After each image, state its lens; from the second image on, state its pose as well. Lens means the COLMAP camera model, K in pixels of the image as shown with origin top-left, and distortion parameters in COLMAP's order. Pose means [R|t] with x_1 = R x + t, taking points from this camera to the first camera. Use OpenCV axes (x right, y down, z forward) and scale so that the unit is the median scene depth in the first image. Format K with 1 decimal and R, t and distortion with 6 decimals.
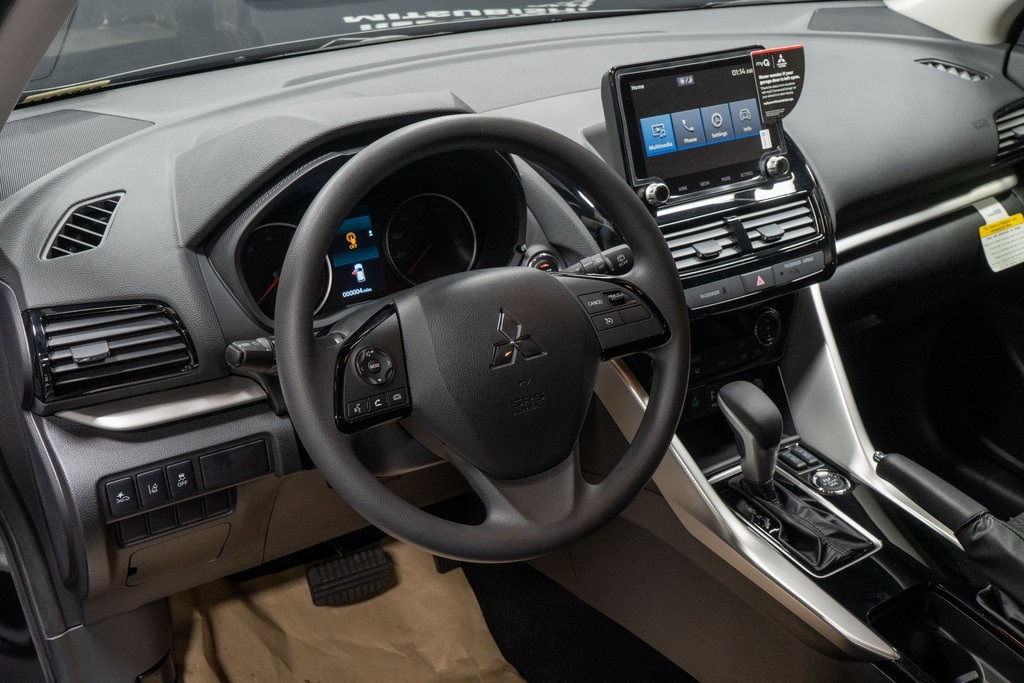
lens RADIAL K [[1036.7, 0, 512.0], [0, 1036.7, 341.5], [0, 0, 1]] dist [0.002593, 0.029473]
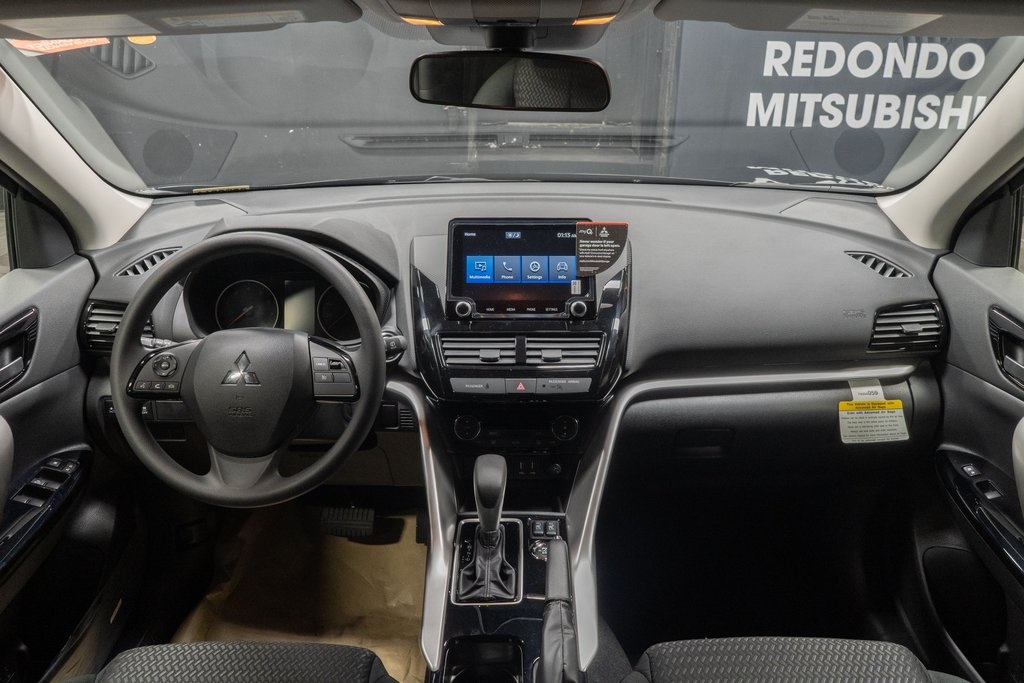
lens RADIAL K [[803.5, 0, 512.0], [0, 803.5, 341.5], [0, 0, 1]] dist [-0.005999, -0.004538]
pose [[0.850450, 0.212622, -0.481171, 0.689039], [-0.242250, 0.970214, 0.000556, -0.108196], [0.466957, 0.116091, 0.876626, 0.064033]]
